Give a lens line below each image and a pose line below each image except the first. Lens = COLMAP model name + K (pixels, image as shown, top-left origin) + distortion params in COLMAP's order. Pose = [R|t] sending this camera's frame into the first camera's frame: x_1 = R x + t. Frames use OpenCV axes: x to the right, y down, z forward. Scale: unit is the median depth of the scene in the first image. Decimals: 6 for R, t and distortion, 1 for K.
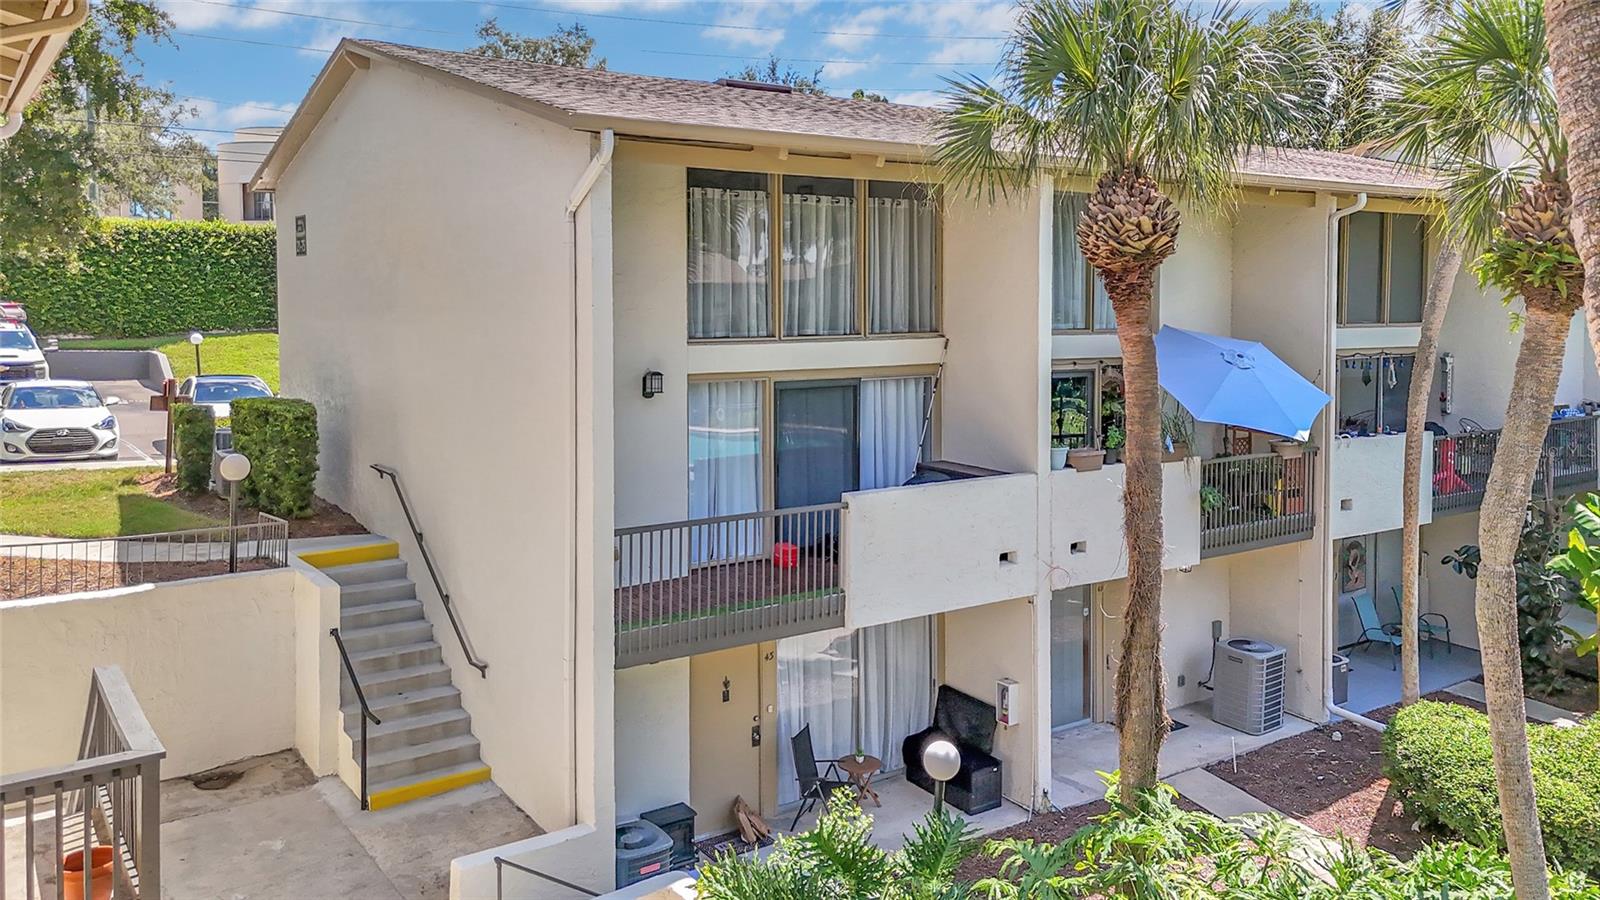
lens RADIAL K [[1173.2, 0, 750.1], [0, 1173.2, 361.6], [0, 0, 1]] dist [0.002465, -0.001739]
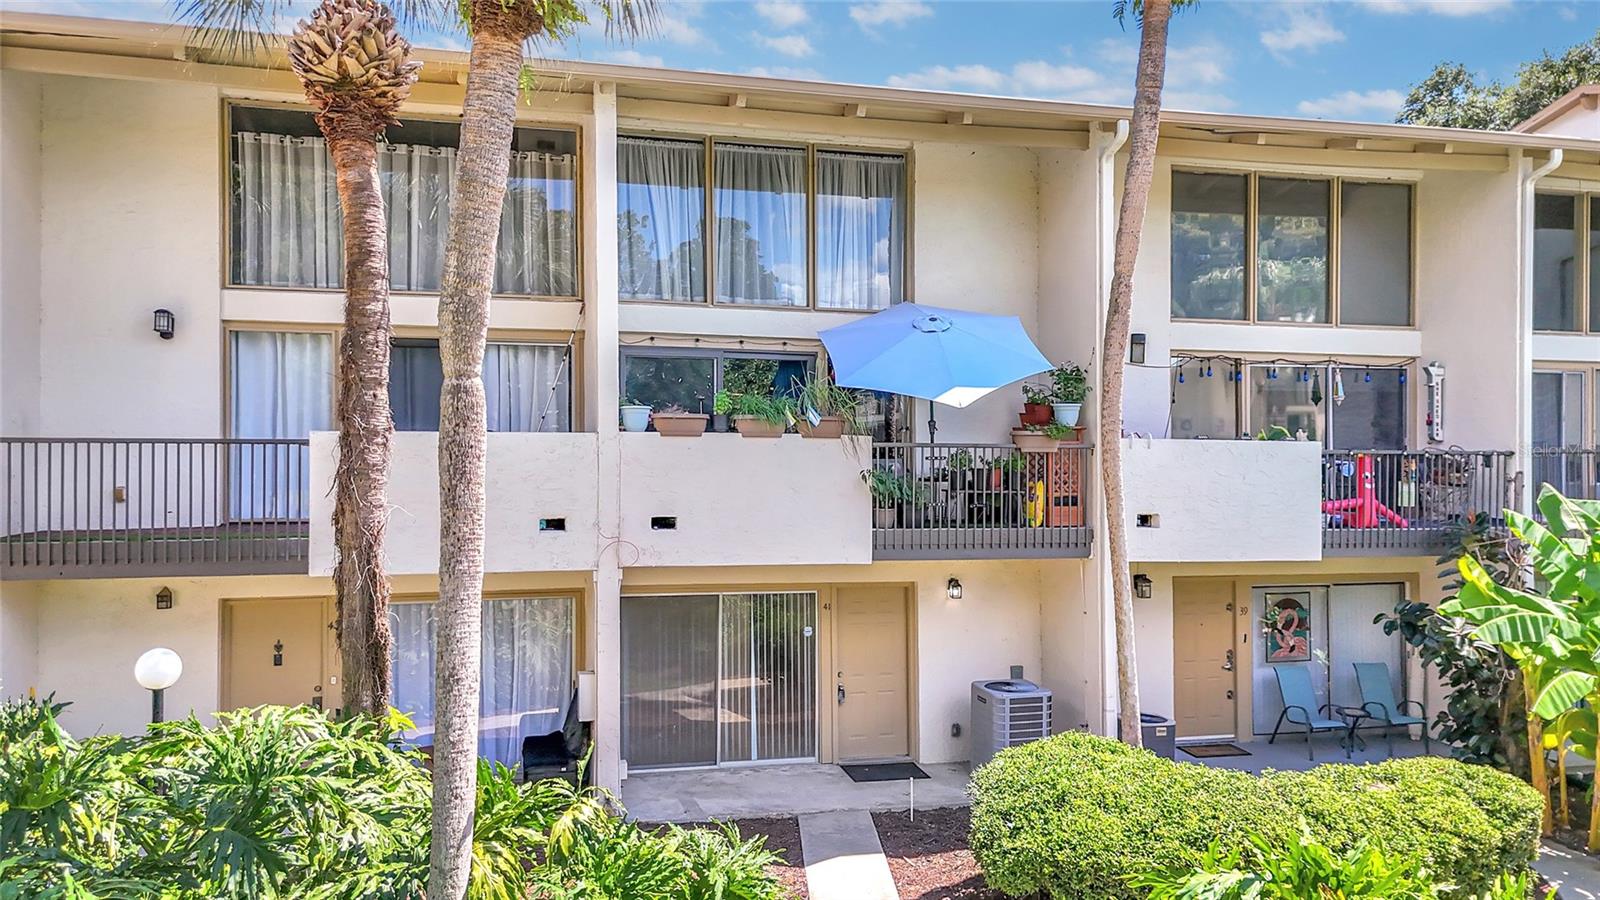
lens RADIAL K [[1193.7, 0, 800.0], [0, 1193.7, 450.0], [0, 0, 1]] dist [0.017627, 0.008941]
pose [[0.951280, 0.007290, -0.308243, 0.642313], [-0.023659, 0.998499, -0.049402, 0.144219], [0.307420, 0.054288, 0.950024, 0.185372]]
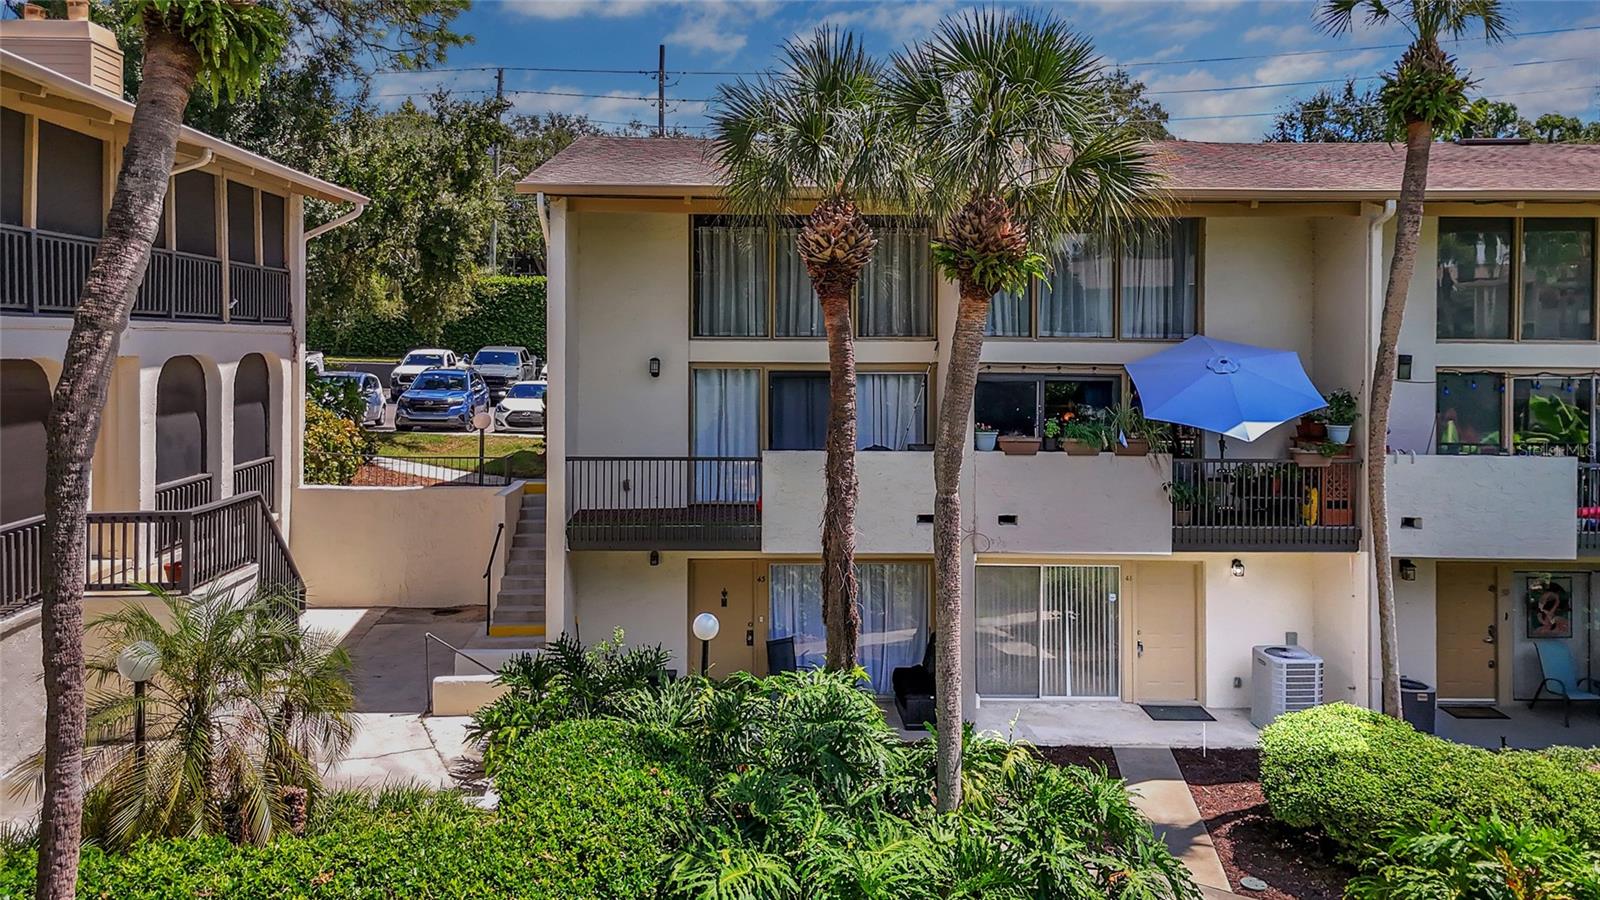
lens RADIAL K [[1173.2, 0, 750.1], [0, 1173.2, 361.6], [0, 0, 1]] dist [0.002465, -0.001739]
pose [[0.849434, 0.015574, -0.527465, 0.665927], [-0.033095, 0.999169, -0.023795, 0.037665], [0.526656, 0.037669, 0.849244, -0.122916]]
